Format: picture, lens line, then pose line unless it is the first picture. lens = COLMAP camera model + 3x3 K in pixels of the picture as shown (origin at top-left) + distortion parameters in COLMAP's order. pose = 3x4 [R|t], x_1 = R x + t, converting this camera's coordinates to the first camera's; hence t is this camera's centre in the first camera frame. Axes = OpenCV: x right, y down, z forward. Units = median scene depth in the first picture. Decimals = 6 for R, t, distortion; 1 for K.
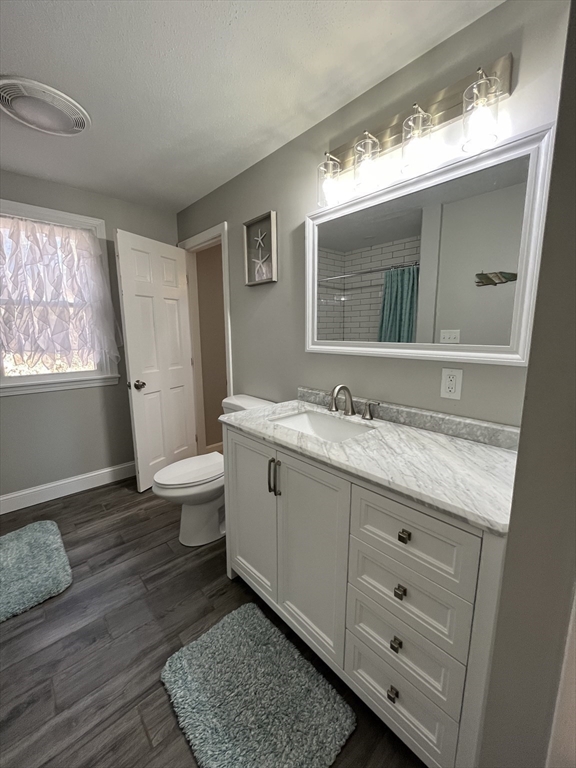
lens RADIAL K [[309.4, 0, 289.3], [0, 309.4, 383.2], [0, 0, 1]] dist [-0.002188, -0.000286]
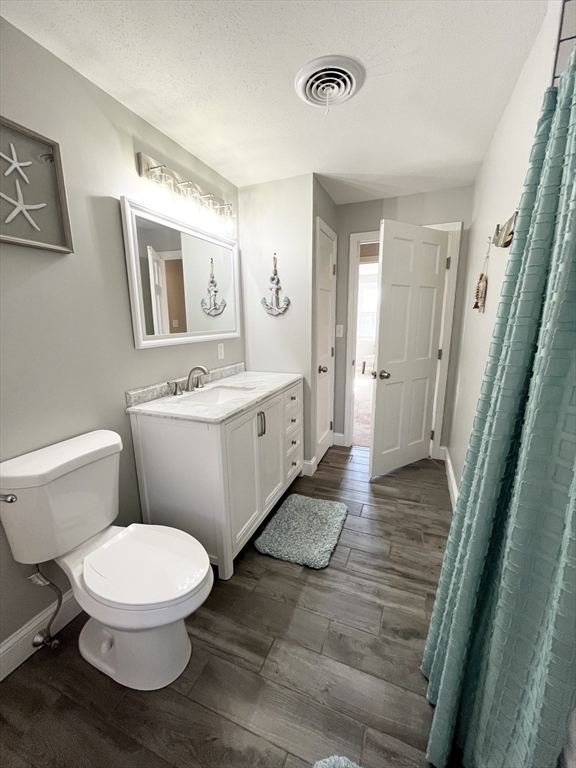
lens RADIAL K [[309.4, 0, 288.0], [0, 309.4, 384.8], [0, 0, 1]] dist [-0.002188, -0.000286]
pose [[-0.423519, -0.184730, 0.886852, -1.178002], [0.164316, 0.947082, 0.275745, -0.220476], [-0.890860, 0.262508, -0.370753, 1.188514]]
